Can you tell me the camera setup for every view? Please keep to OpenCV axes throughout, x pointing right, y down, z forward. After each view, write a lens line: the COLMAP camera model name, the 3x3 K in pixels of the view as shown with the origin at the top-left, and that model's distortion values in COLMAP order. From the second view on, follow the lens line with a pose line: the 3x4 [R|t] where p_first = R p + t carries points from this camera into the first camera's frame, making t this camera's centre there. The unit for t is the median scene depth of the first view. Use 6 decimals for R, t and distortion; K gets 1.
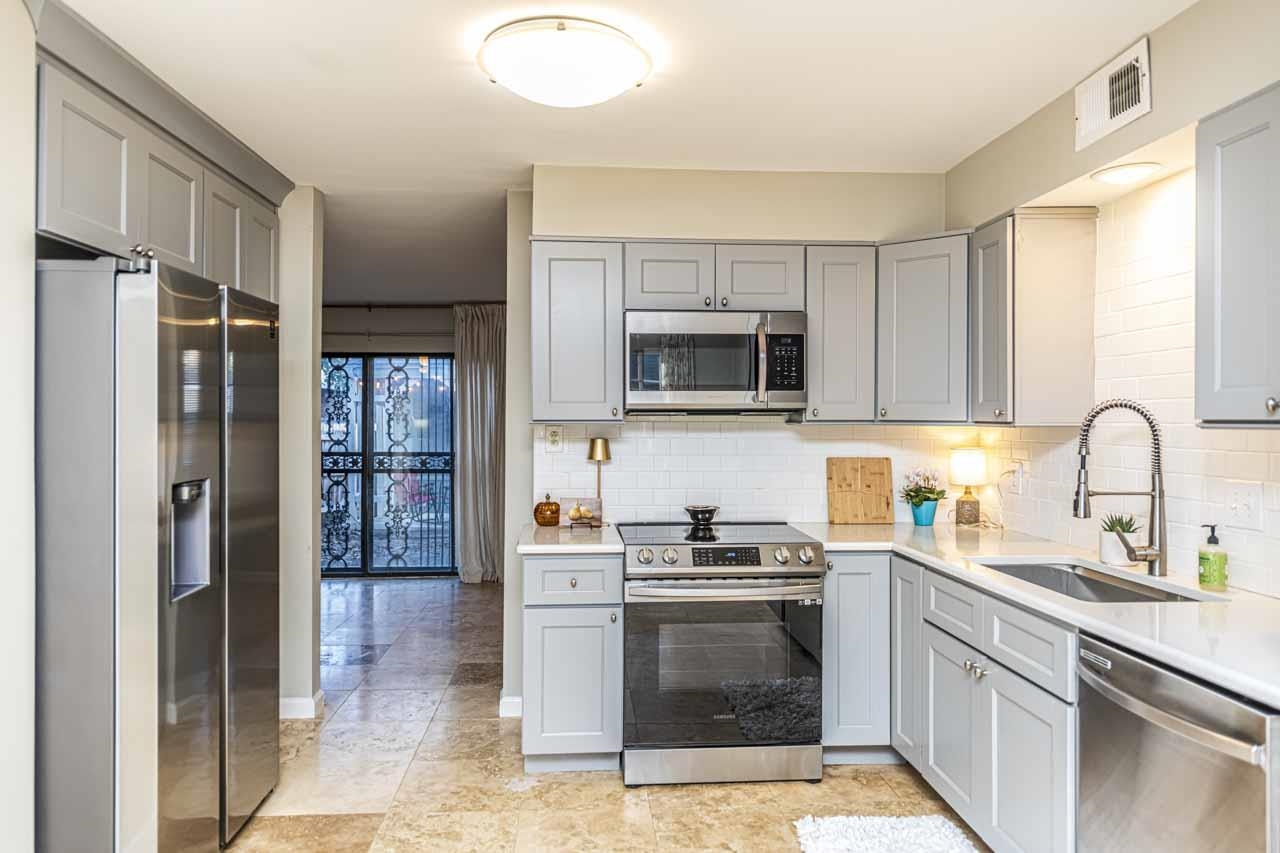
lens RADIAL K [[862.4, 0, 639.3], [0, 862.4, 420.4], [0, 0, 1]] dist [-0.024243, -0.006079]
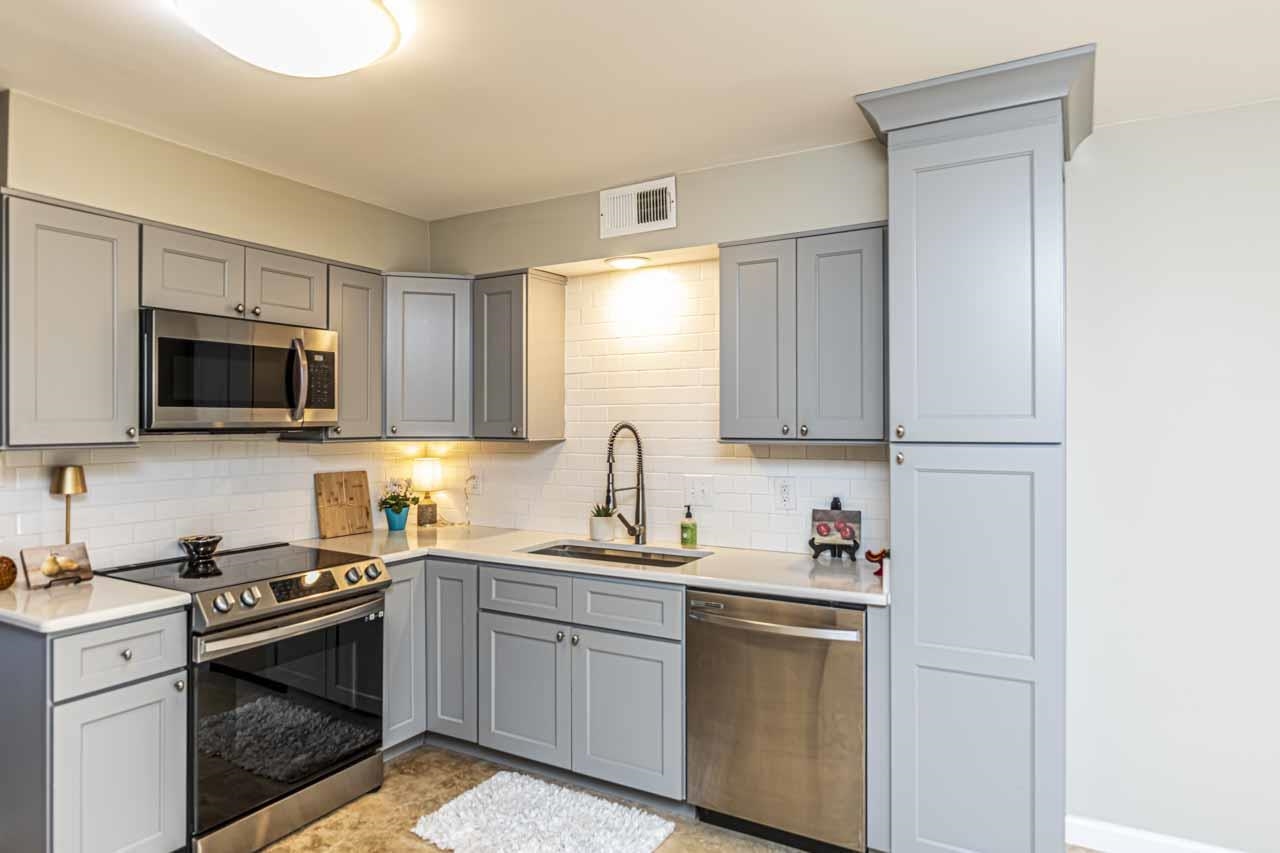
lens RADIAL K [[751.2, 0, 639.3], [0, 751.2, 423.6], [0, 0, 1]] dist [-0.021081, -0.004681]
pose [[0.555355, -0.001980, 0.831611, -0.356577], [0.003834, 0.999993, -0.000180, -0.017021], [-0.831604, 0.003289, 0.555359, 0.233835]]
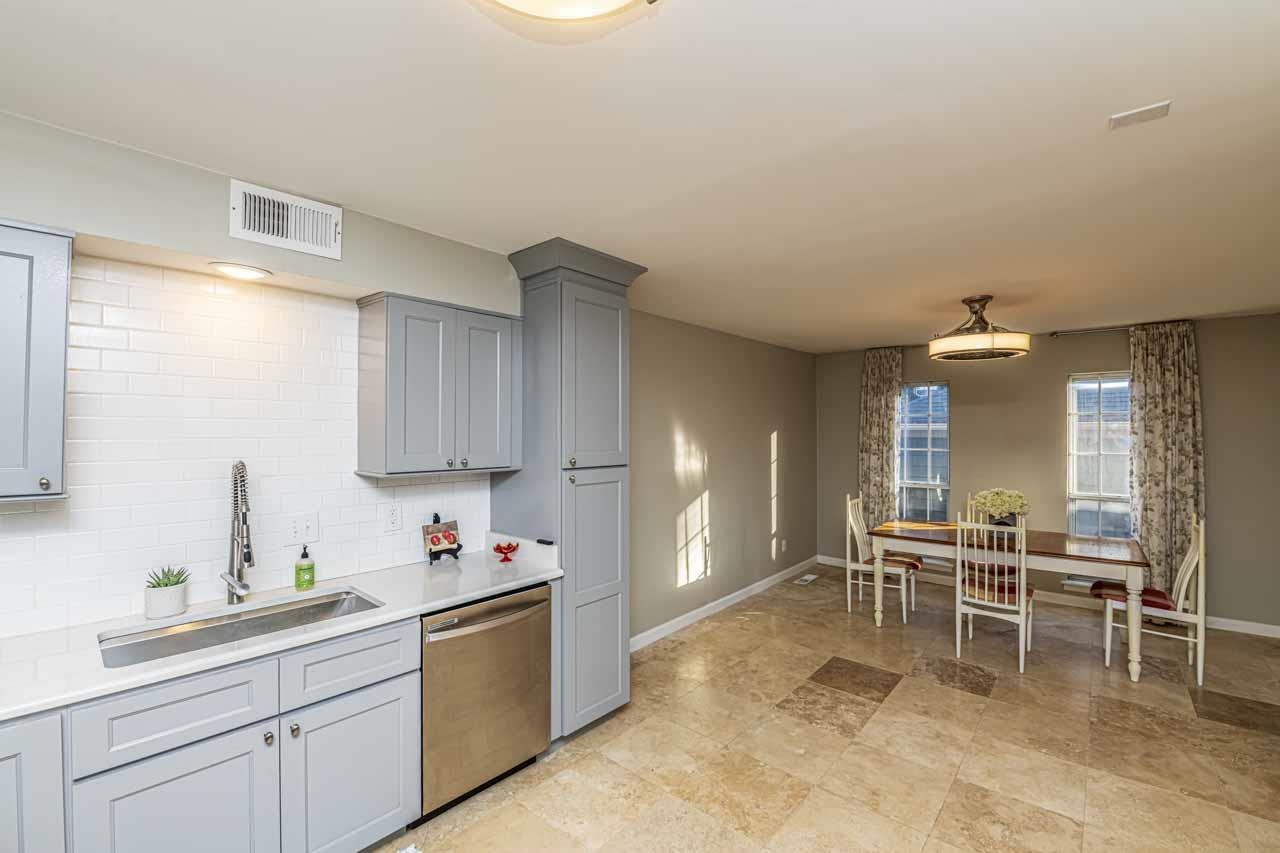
lens RADIAL K [[529.2, 0, 643.4], [0, 529.2, 430.7], [0, 0, 1]] dist [-0.013766, -0.000302]
pose [[-0.691369, -0.003165, 0.722495, -0.274584], [-0.004344, 0.999991, 0.000224, -0.054818], [-0.722489, -0.002984, -0.691376, 0.867694]]
